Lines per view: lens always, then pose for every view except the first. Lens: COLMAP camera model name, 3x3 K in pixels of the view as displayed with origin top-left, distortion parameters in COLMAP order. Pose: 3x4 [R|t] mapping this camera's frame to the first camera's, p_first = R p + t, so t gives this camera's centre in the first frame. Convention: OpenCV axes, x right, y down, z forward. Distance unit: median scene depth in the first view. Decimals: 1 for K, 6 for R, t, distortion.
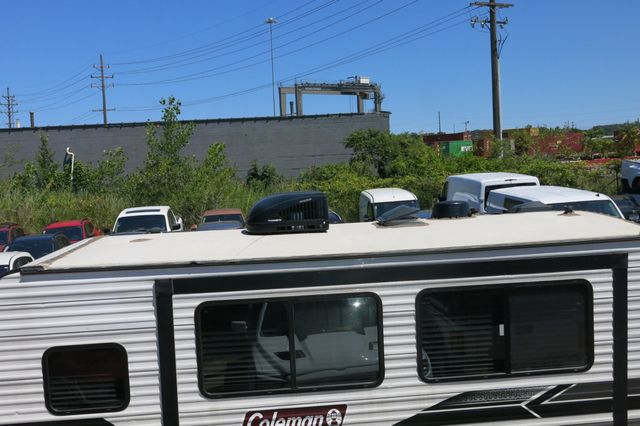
lens RADIAL K [[762.5, 0, 318.1], [0, 762.5, 215.6], [0, 0, 1]] dist [-0.039441, 0.000000]
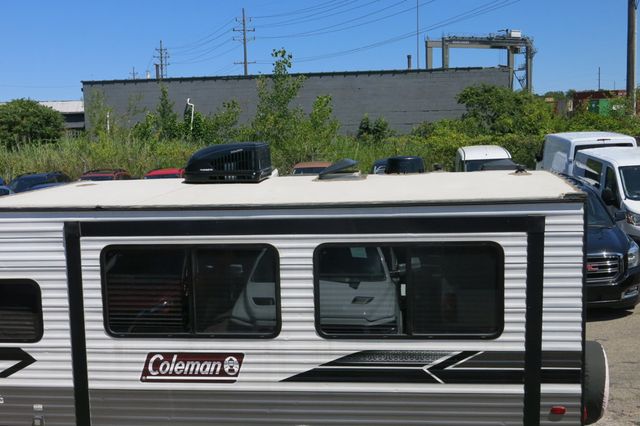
lens RADIAL K [[762.5, 0, 315.3], [0, 762.5, 215.6], [0, 0, 1]] dist [-0.039441, 0.000000]
pose [[0.980822, 0.042655, -0.190183, 0.307685], [-0.031391, 0.997592, 0.061851, -0.000095], [0.192363, -0.054694, 0.979798, 0.034642]]
